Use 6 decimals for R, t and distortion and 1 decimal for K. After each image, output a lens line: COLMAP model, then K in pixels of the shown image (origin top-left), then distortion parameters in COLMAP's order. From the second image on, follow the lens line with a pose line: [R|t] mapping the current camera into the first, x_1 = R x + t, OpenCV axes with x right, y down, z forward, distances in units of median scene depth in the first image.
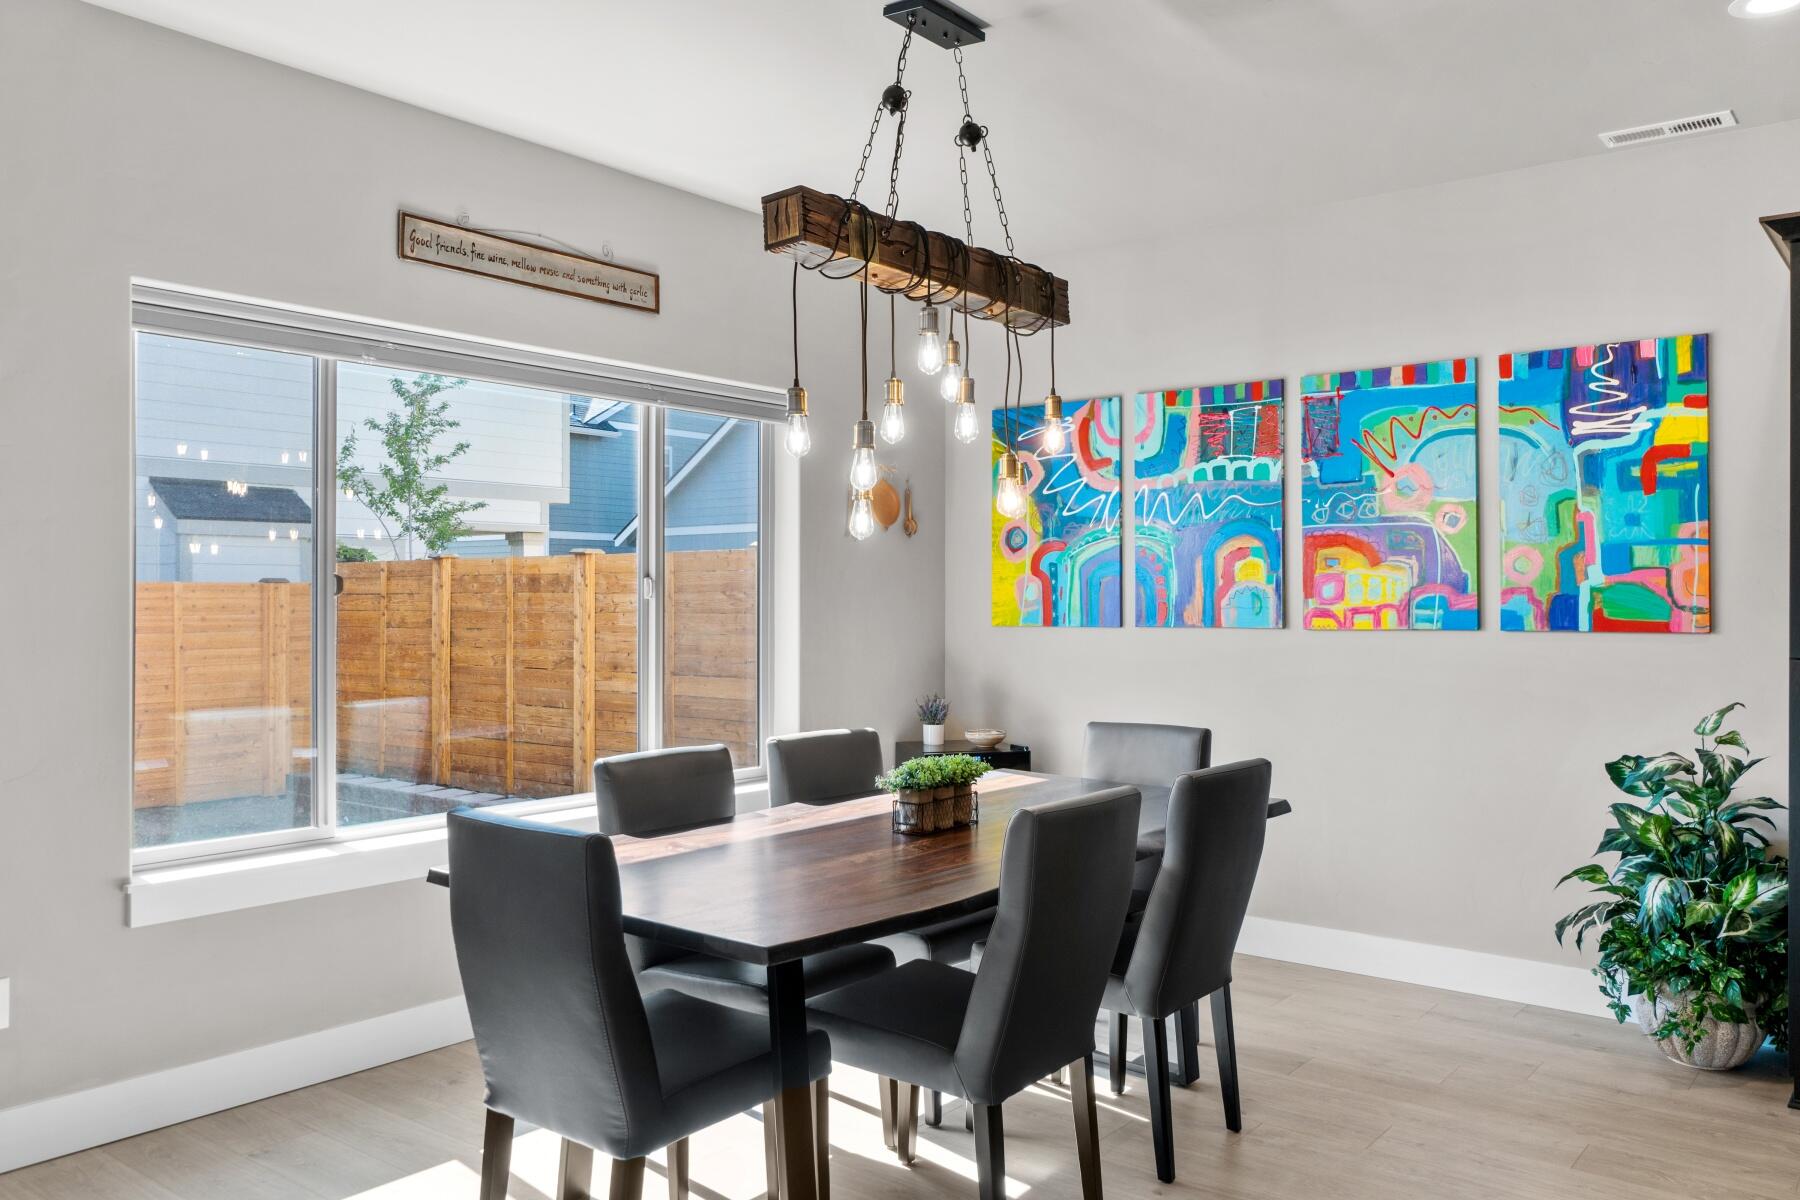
lens RADIAL K [[1370.1, 0, 924.0], [0, 1370.1, 595.1], [0, 0, 1]] dist [-0.003040, 0.003561]
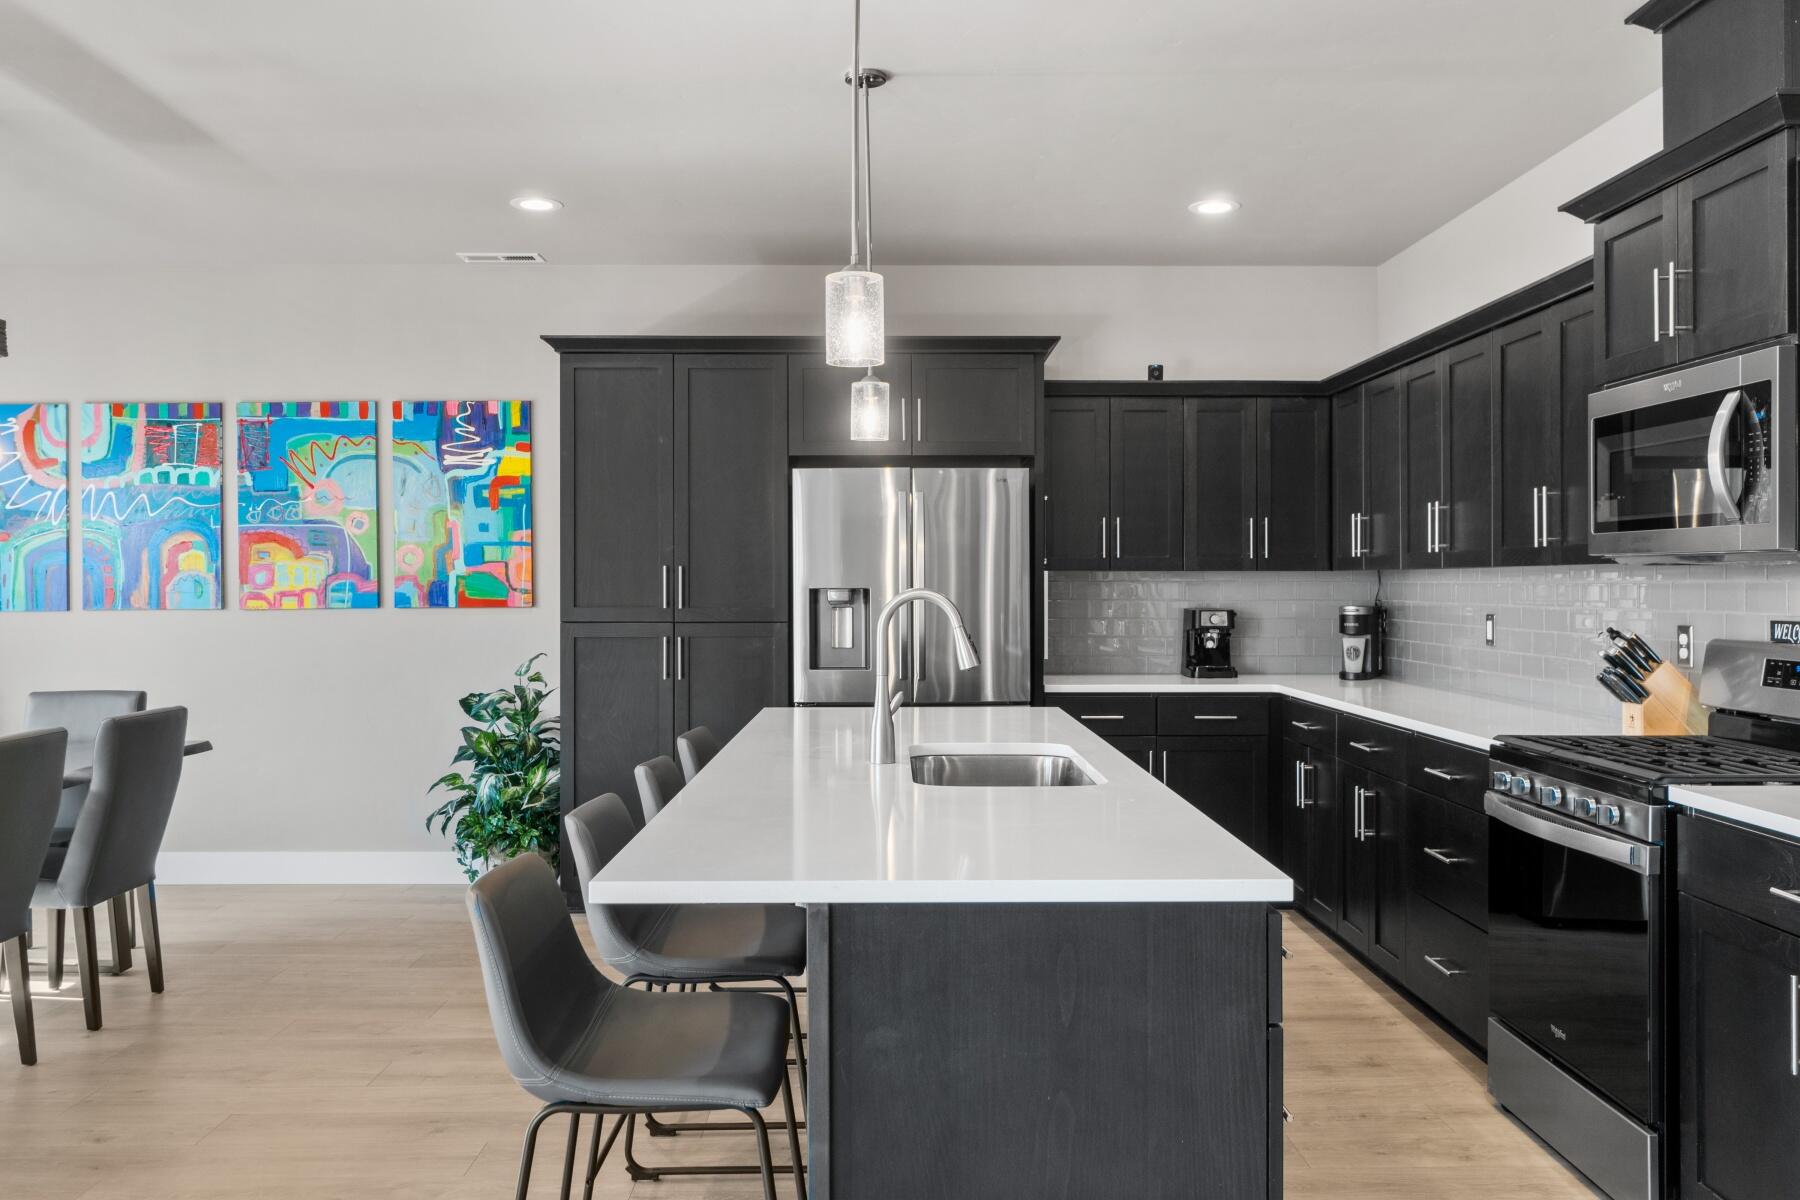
lens RADIAL K [[1370.1, 0, 903.2], [0, 1370.1, 581.3], [0, 0, 1]] dist [-0.003040, 0.003561]
pose [[0.782092, -0.003580, 0.623153, -0.024205], [0.001763, 0.999992, 0.003532, -0.003944], [-0.623161, -0.001664, 0.782092, -0.373915]]
